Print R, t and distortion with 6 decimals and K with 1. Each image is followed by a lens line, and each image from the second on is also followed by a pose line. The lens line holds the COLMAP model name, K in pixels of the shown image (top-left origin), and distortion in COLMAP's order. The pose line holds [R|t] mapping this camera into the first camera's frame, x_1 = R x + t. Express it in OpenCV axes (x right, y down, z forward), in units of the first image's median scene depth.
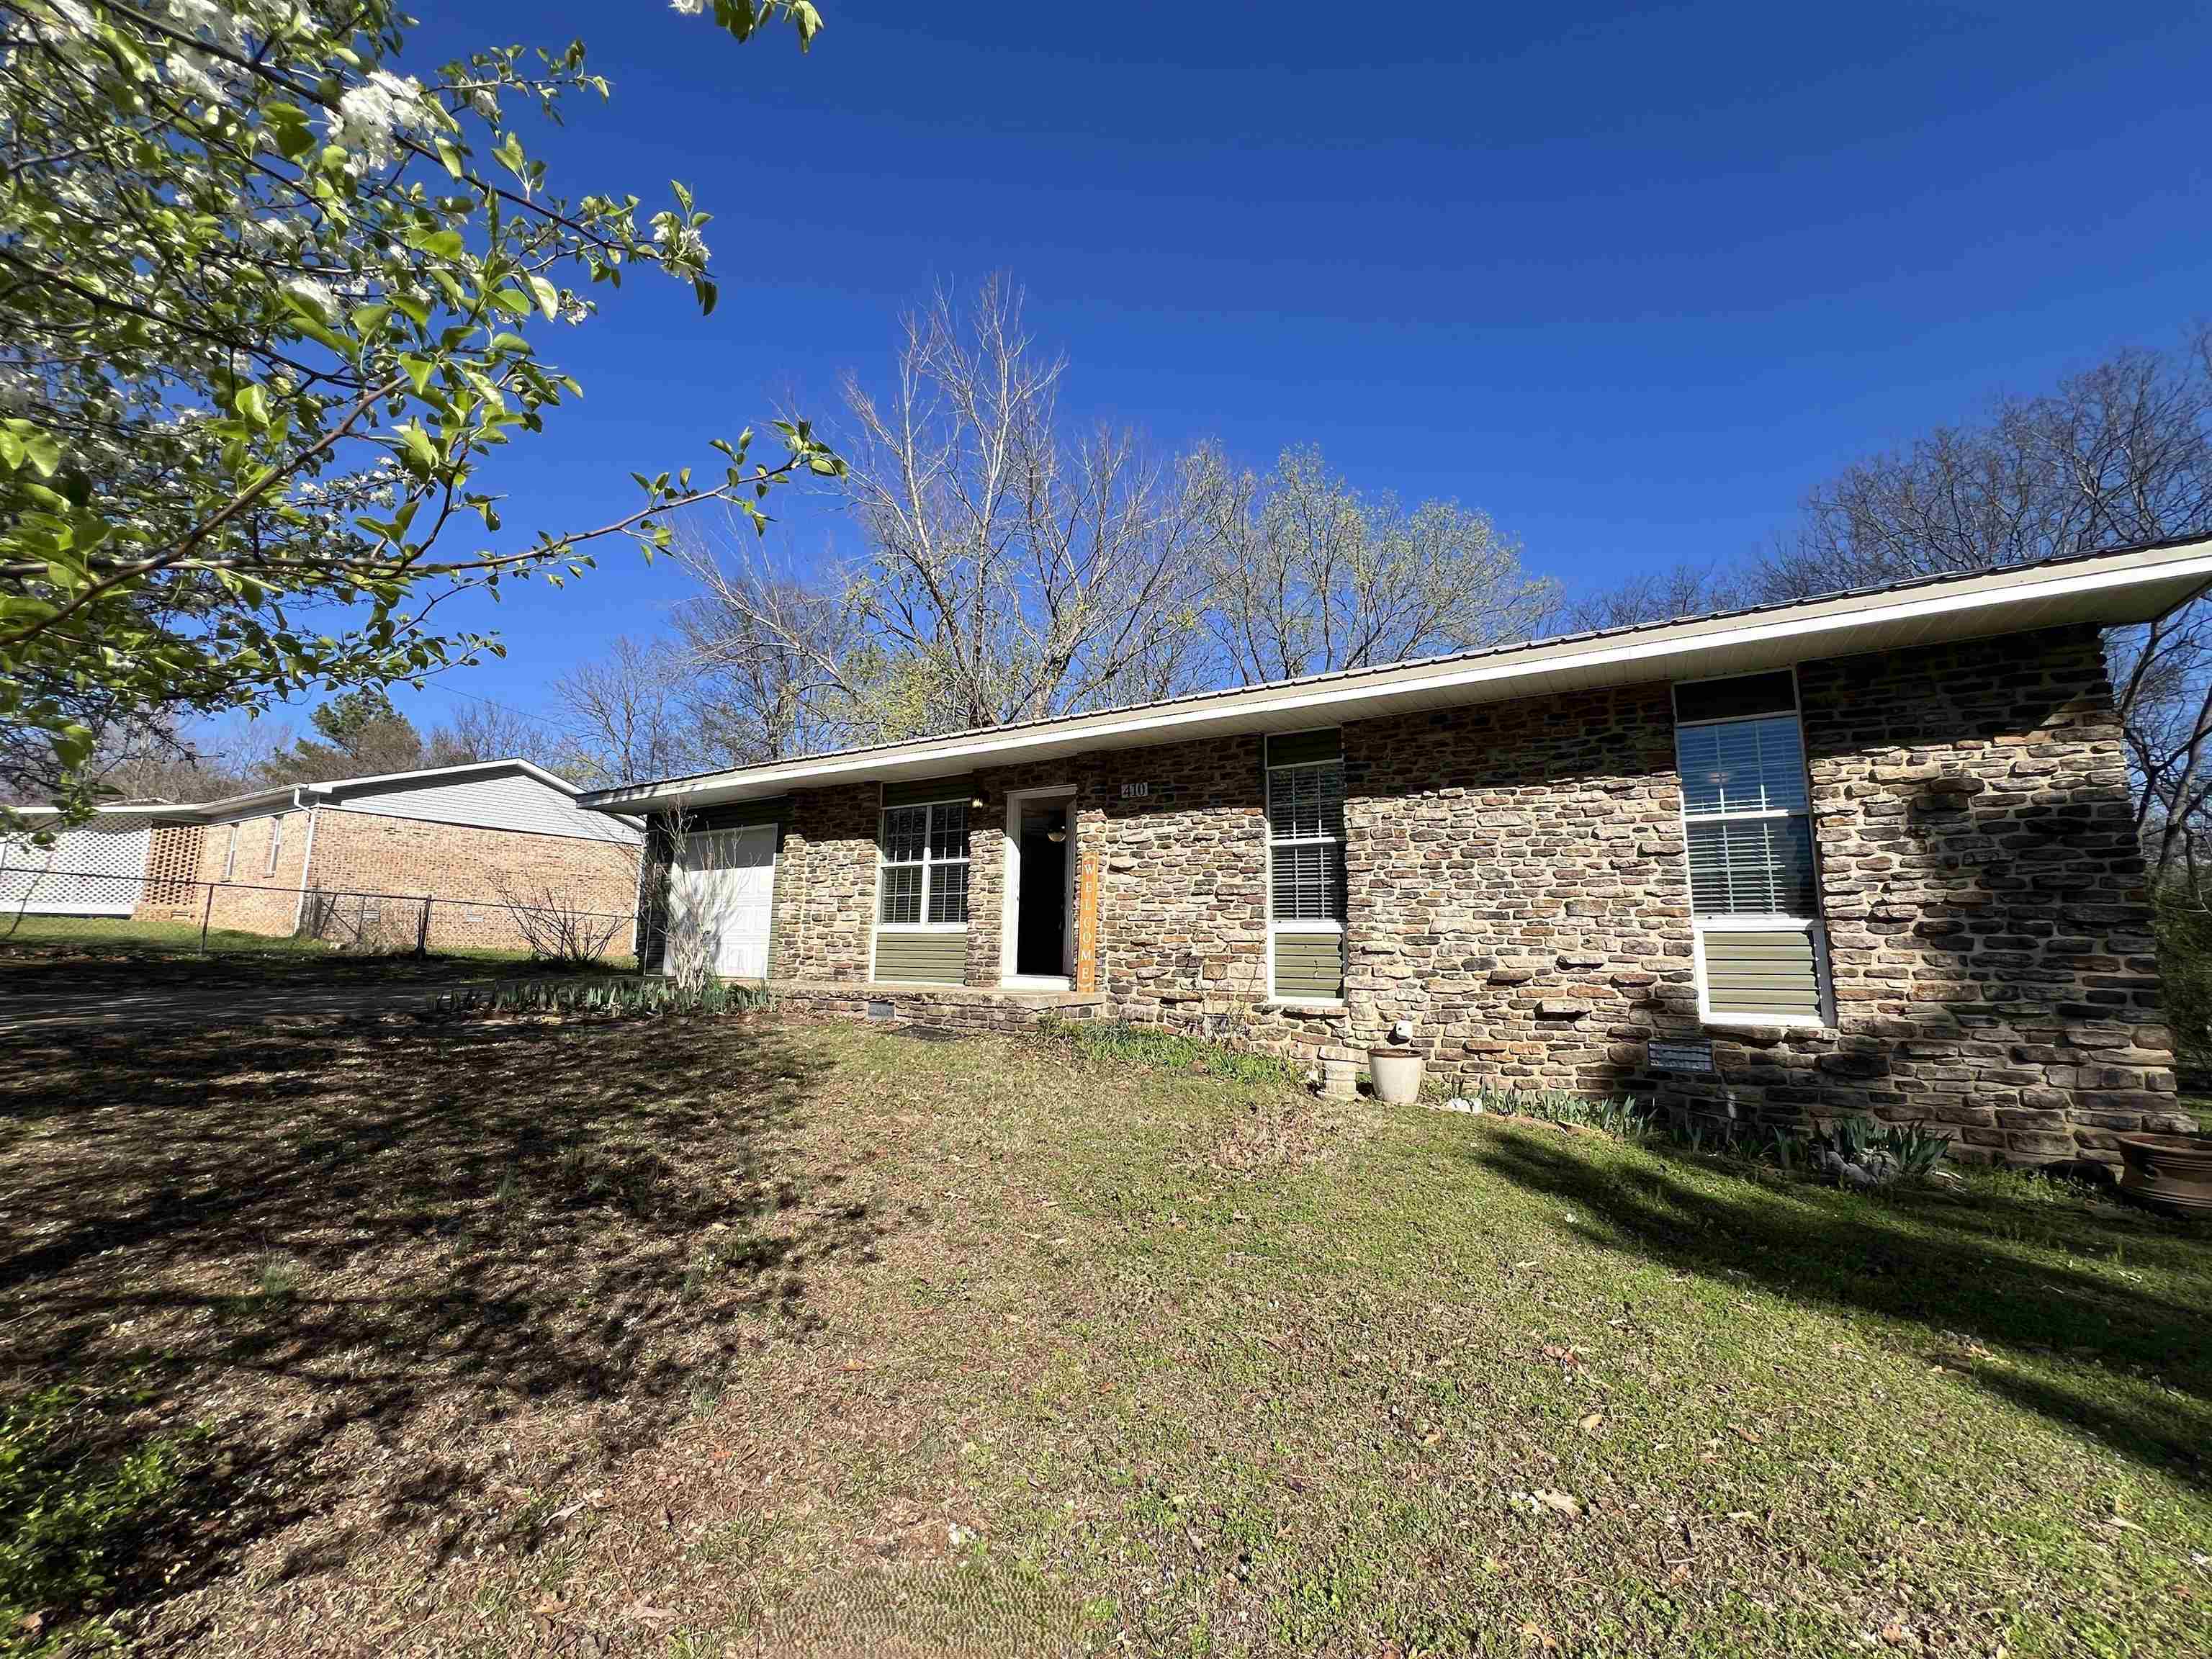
lens RADIAL K [[883.8, 0, 1107.1], [0, 883.8, 835.6], [0, 0, 1]] dist [0.002507, -0.000217]
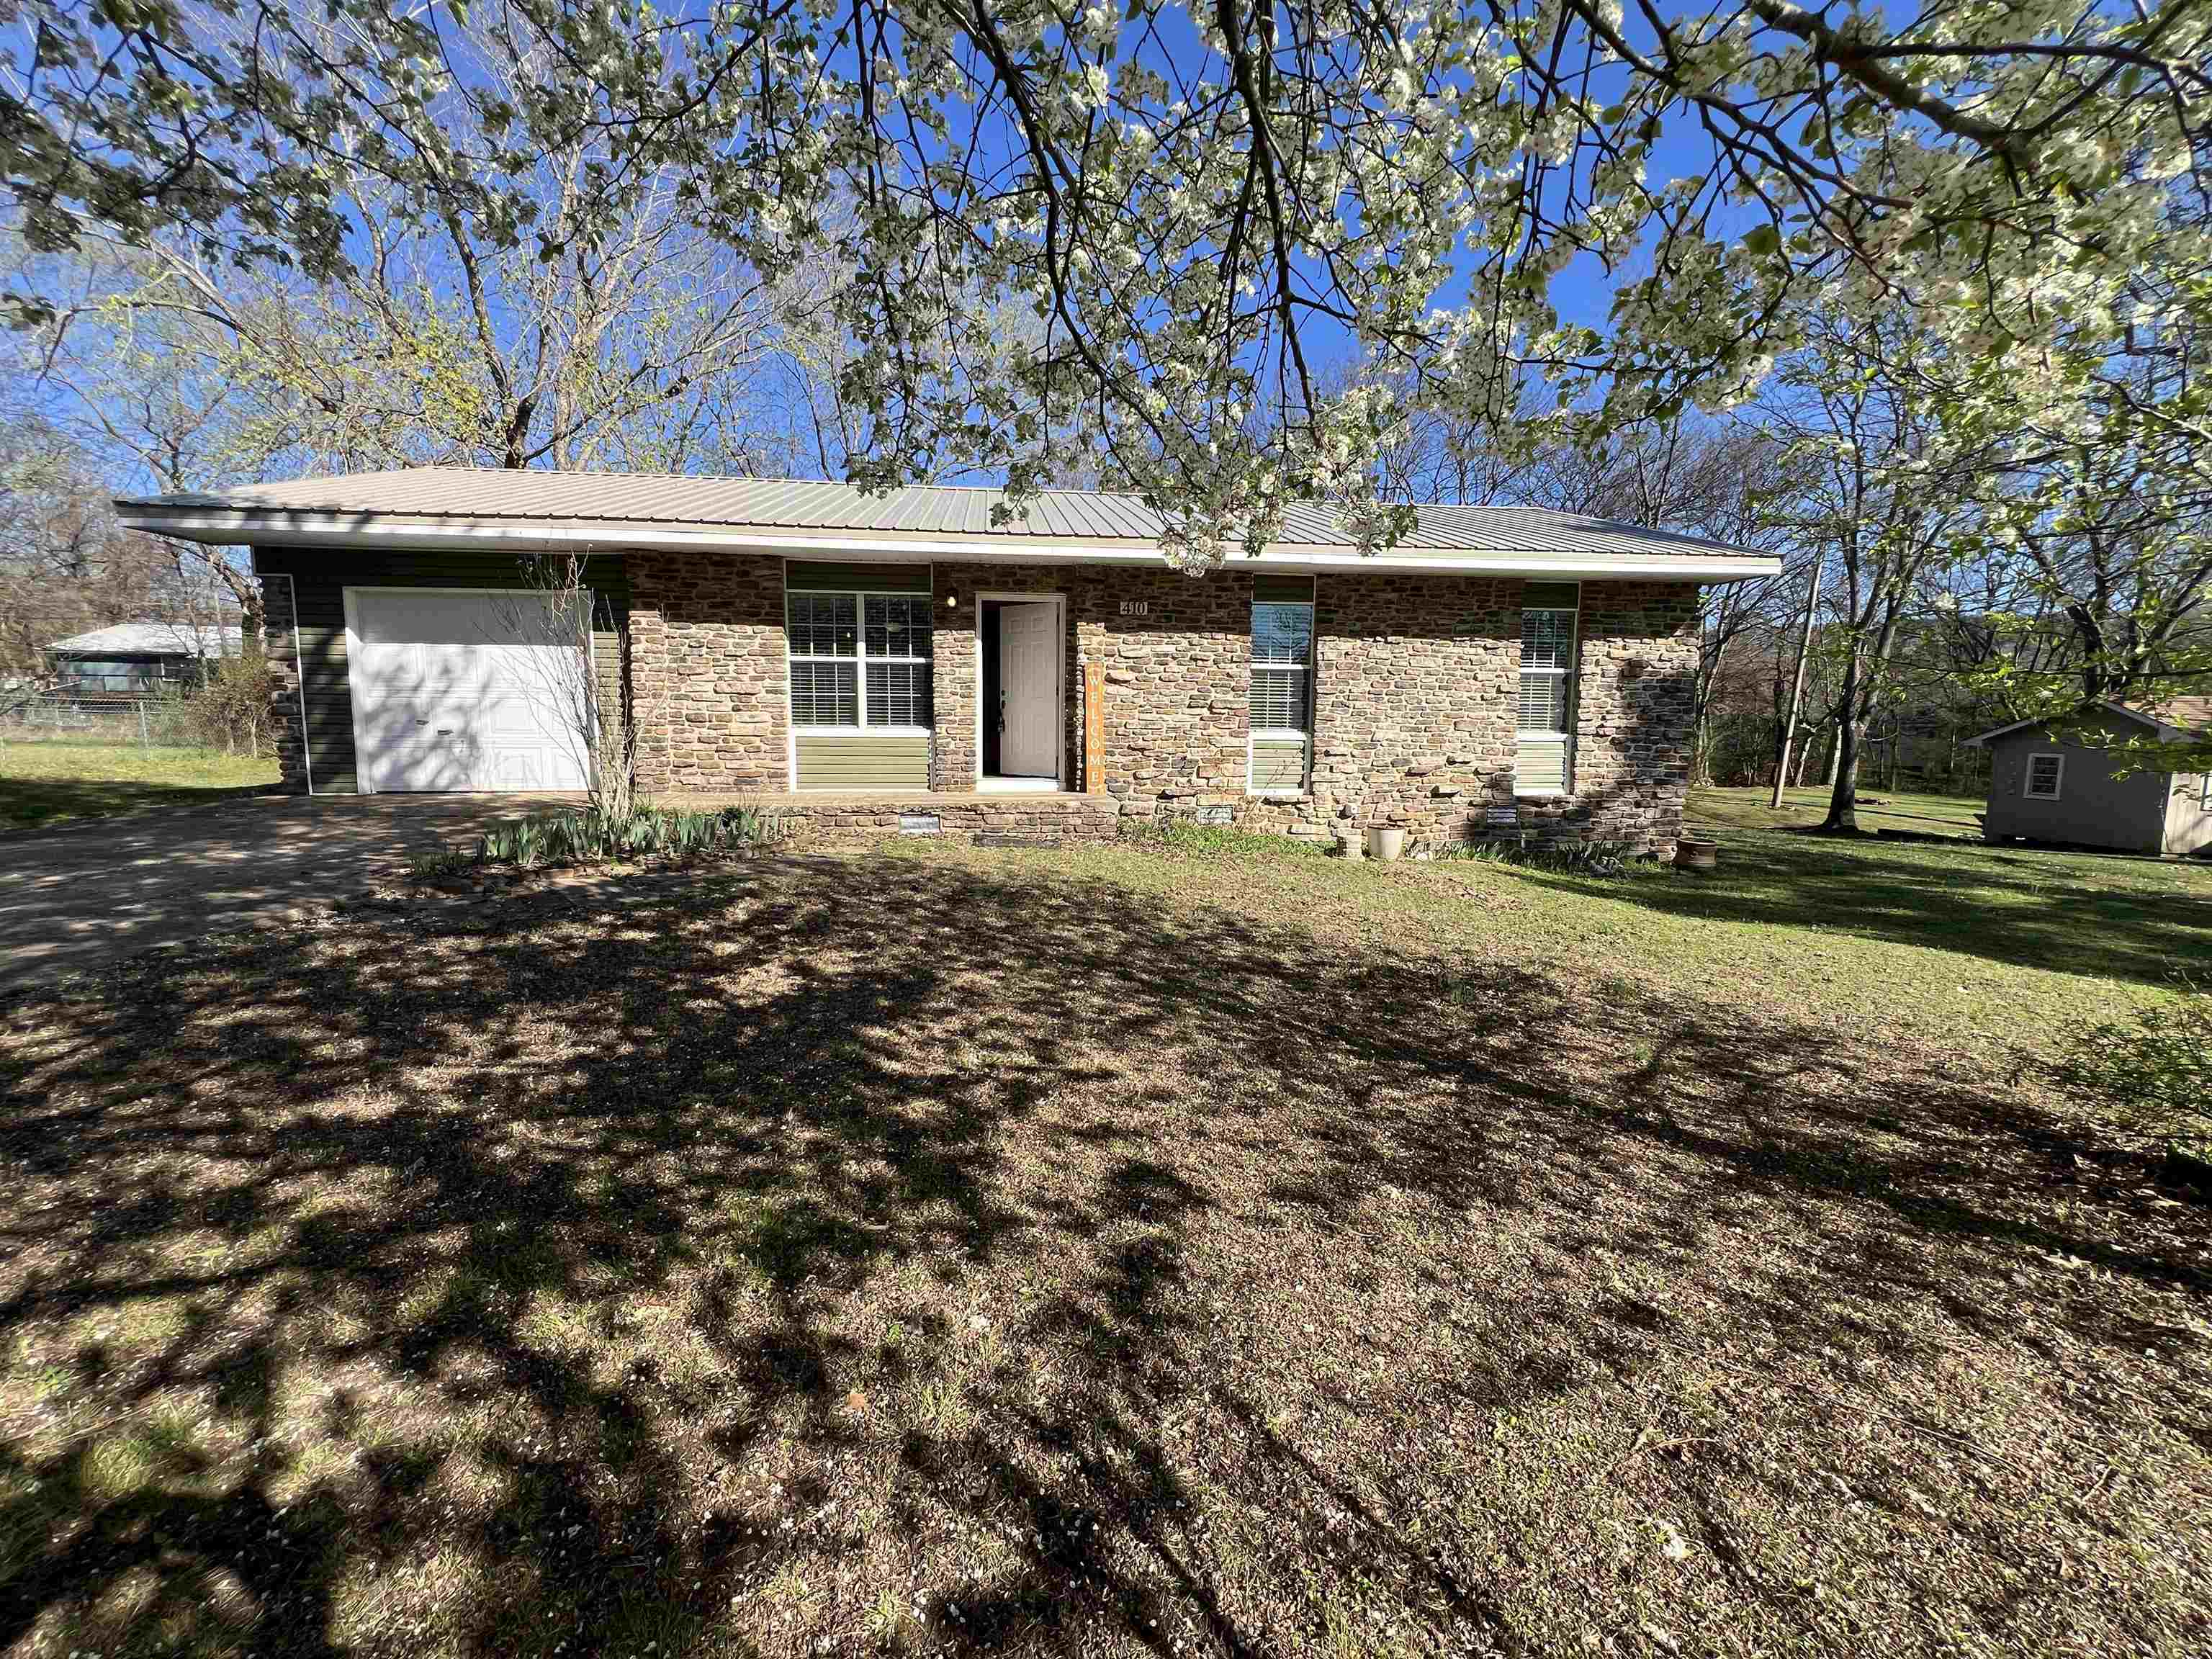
lens RADIAL K [[883.8, 0, 1109.3], [0, 883.8, 828.0], [0, 0, 1]] dist [0.002507, -0.000217]
pose [[0.779551, -0.083063, 0.620806, -0.800963], [-0.082350, 0.968971, 0.233054, -0.046532], [-0.620901, -0.232801, 0.748522, 0.164439]]
